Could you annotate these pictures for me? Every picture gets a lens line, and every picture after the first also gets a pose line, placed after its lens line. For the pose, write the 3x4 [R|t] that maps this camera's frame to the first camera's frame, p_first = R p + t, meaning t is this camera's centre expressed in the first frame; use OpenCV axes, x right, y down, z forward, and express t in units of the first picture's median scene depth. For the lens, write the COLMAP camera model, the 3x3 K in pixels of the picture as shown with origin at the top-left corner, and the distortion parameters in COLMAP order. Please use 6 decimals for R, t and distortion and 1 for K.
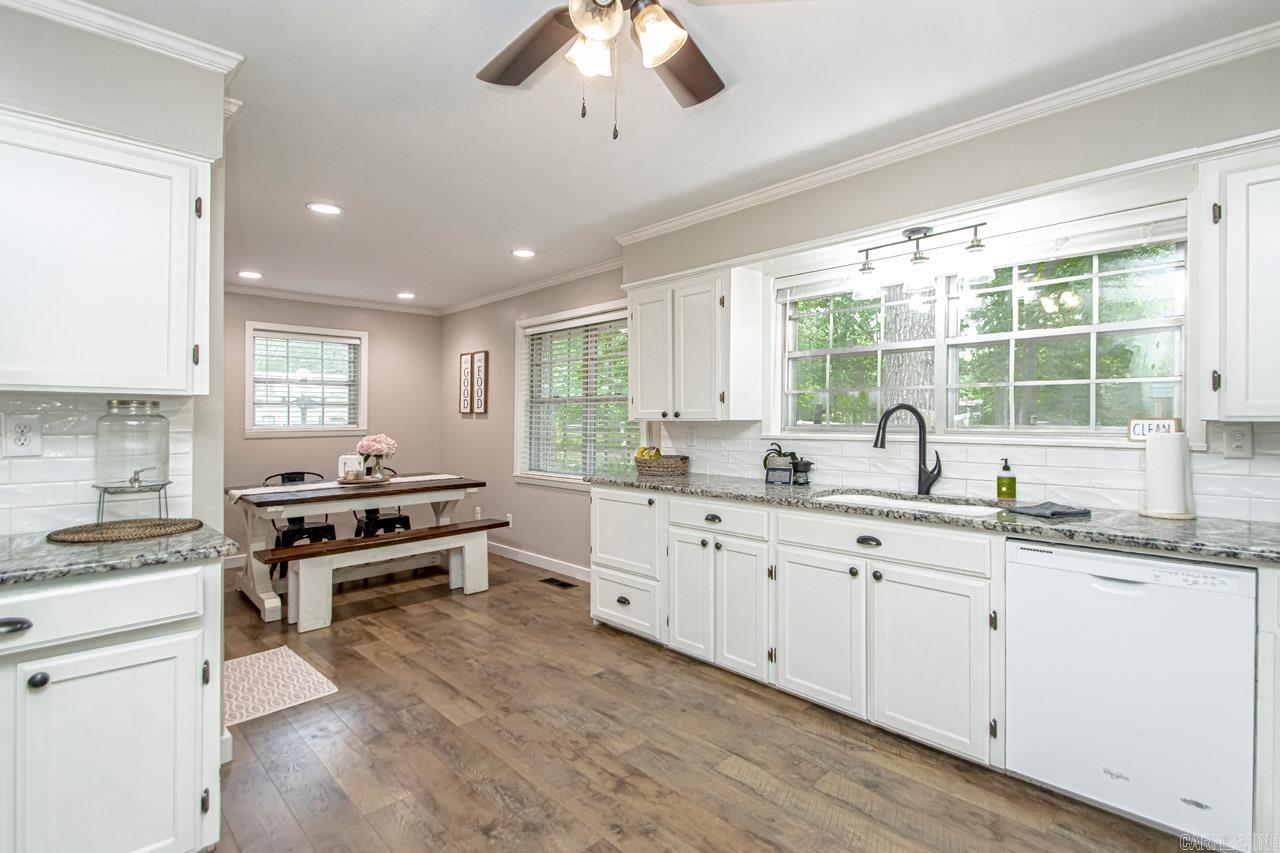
lens RADIAL K [[596.1, 0, 648.6], [0, 596.1, 422.3], [0, 0, 1]] dist [0.013249, -0.012507]
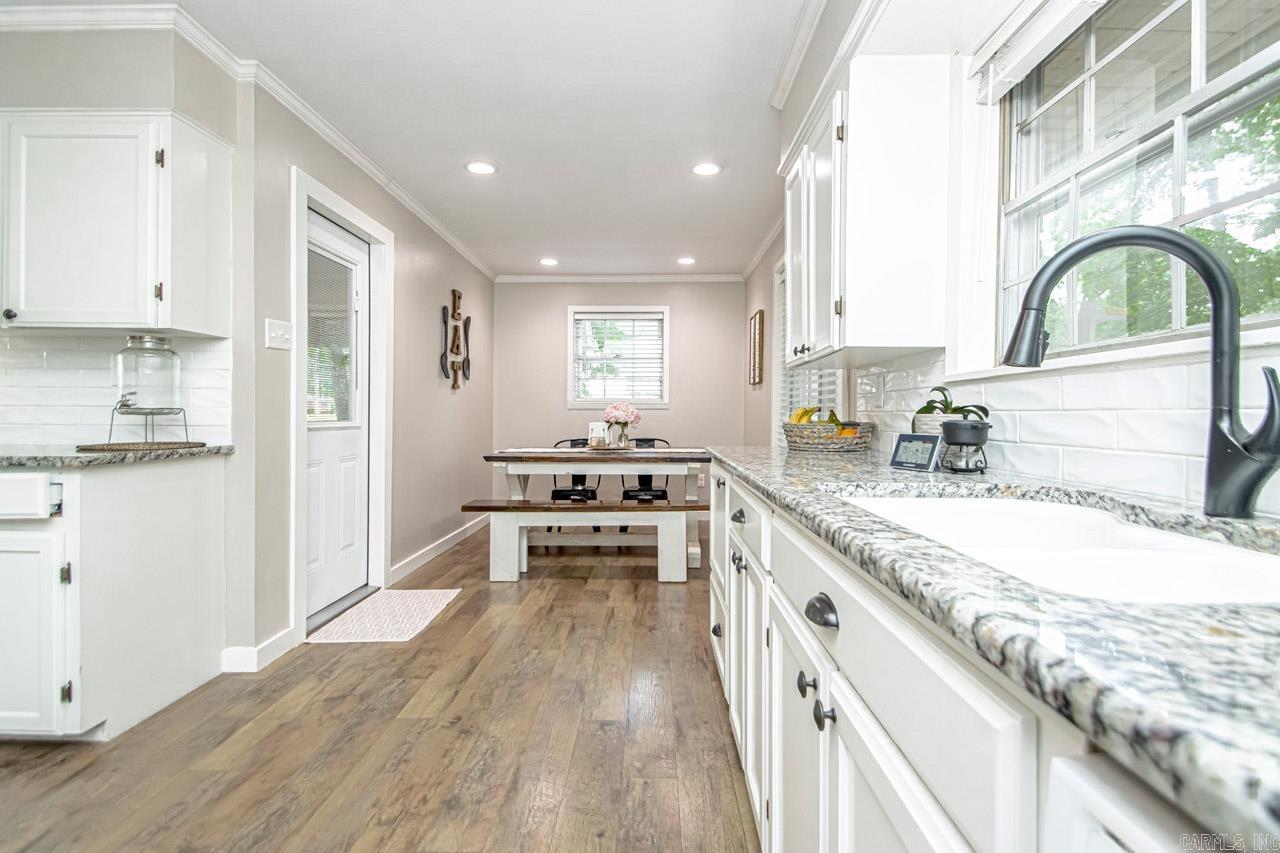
lens RADIAL K [[596.1, 0, 641.4], [0, 596.1, 421.4], [0, 0, 1]] dist [0.013249, -0.012507]
pose [[0.716837, 0.016758, -0.697040, 0.400338], [-0.012236, 0.999860, 0.011455, 0.064307], [0.697134, 0.000317, 0.716941, 0.510870]]
